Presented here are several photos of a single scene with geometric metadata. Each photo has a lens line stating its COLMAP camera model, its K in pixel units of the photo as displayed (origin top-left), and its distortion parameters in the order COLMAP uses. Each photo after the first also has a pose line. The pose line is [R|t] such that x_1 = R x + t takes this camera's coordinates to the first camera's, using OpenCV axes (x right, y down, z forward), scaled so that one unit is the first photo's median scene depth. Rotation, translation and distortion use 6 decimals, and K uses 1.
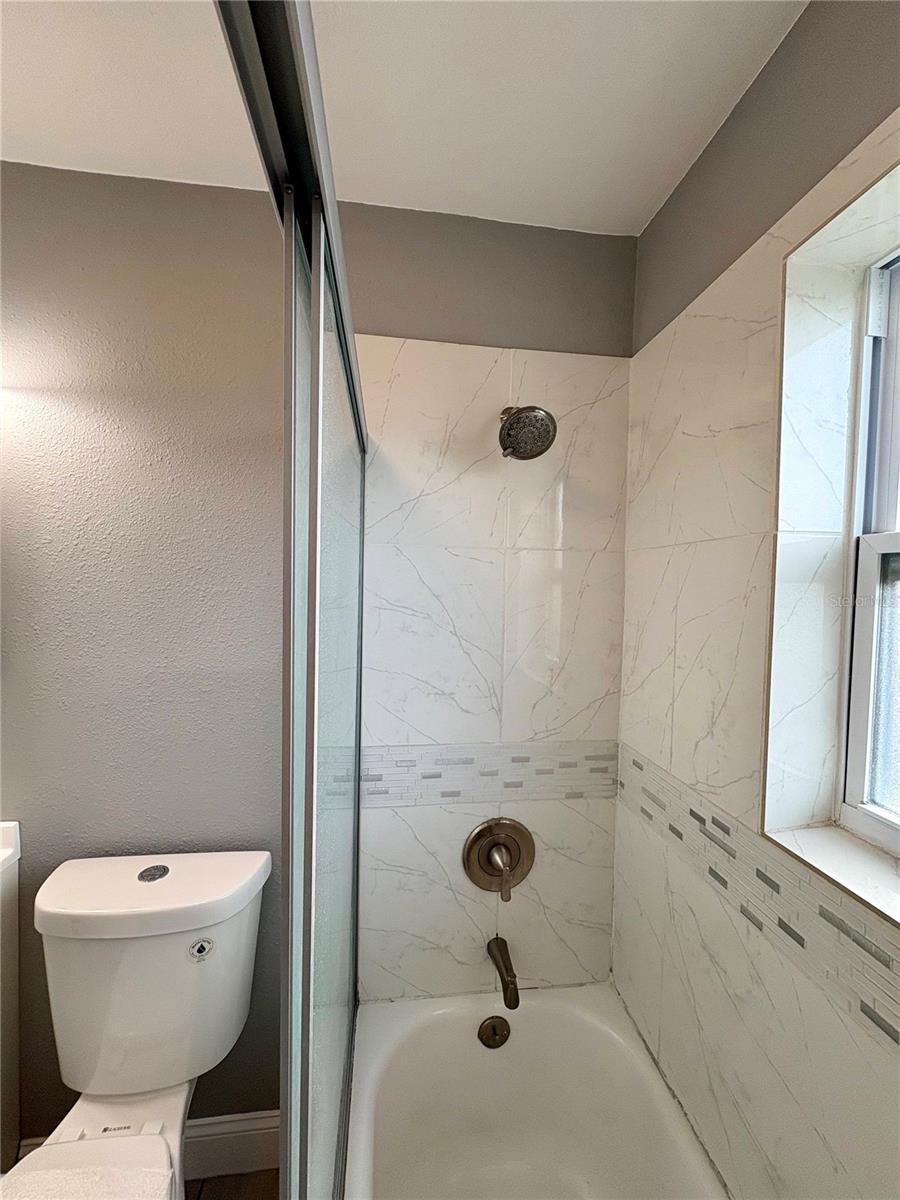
lens RADIAL K [[475.5, 0, 450.0], [0, 475.5, 600.0], [0, 0, 1]] dist [-0.000330, -0.000220]
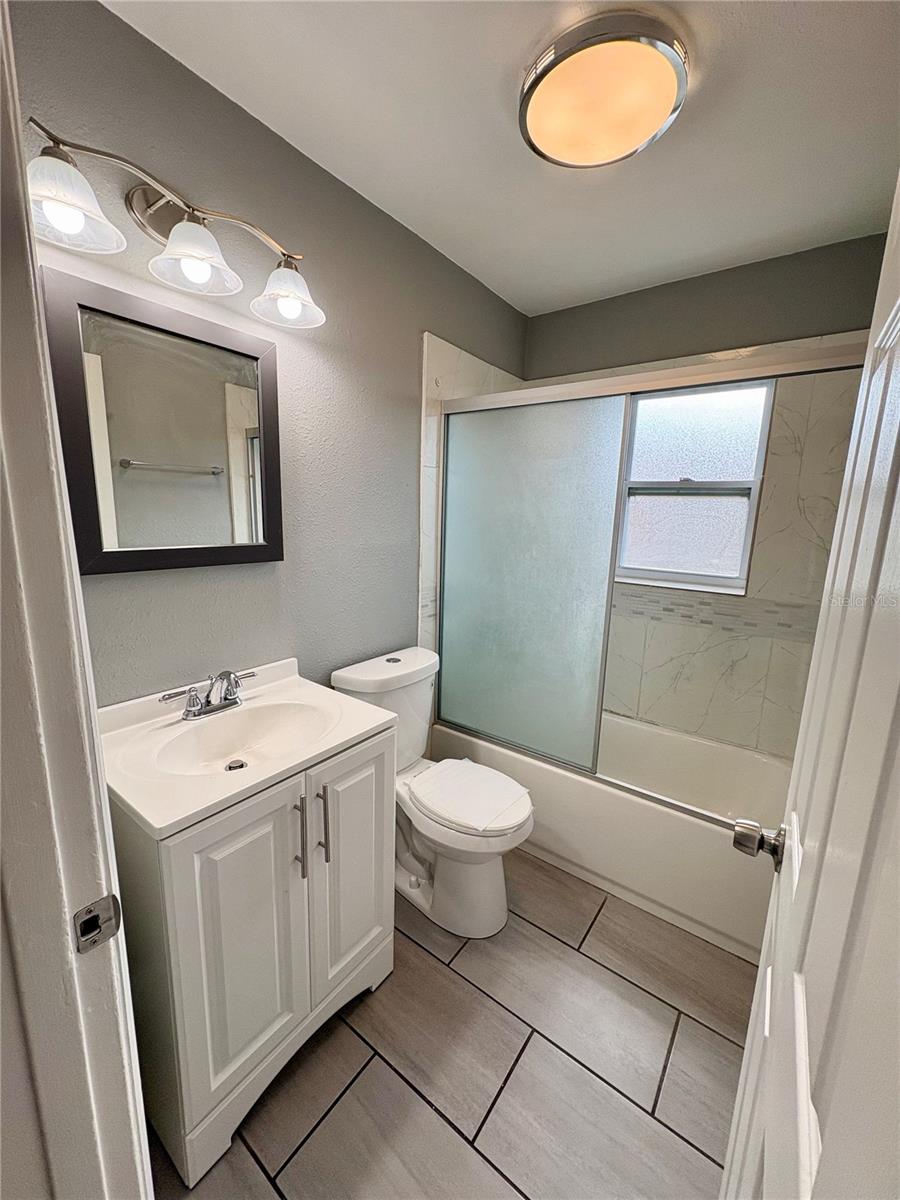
lens RADIAL K [[475.5, 0, 450.0], [0, 475.5, 600.0], [0, 0, 1]] dist [-0.000330, -0.000220]
pose [[0.693773, -0.134191, 0.707582, -1.605665], [0.009323, 0.984079, 0.177487, 0.049973], [-0.720134, -0.116539, 0.683978, -0.297432]]
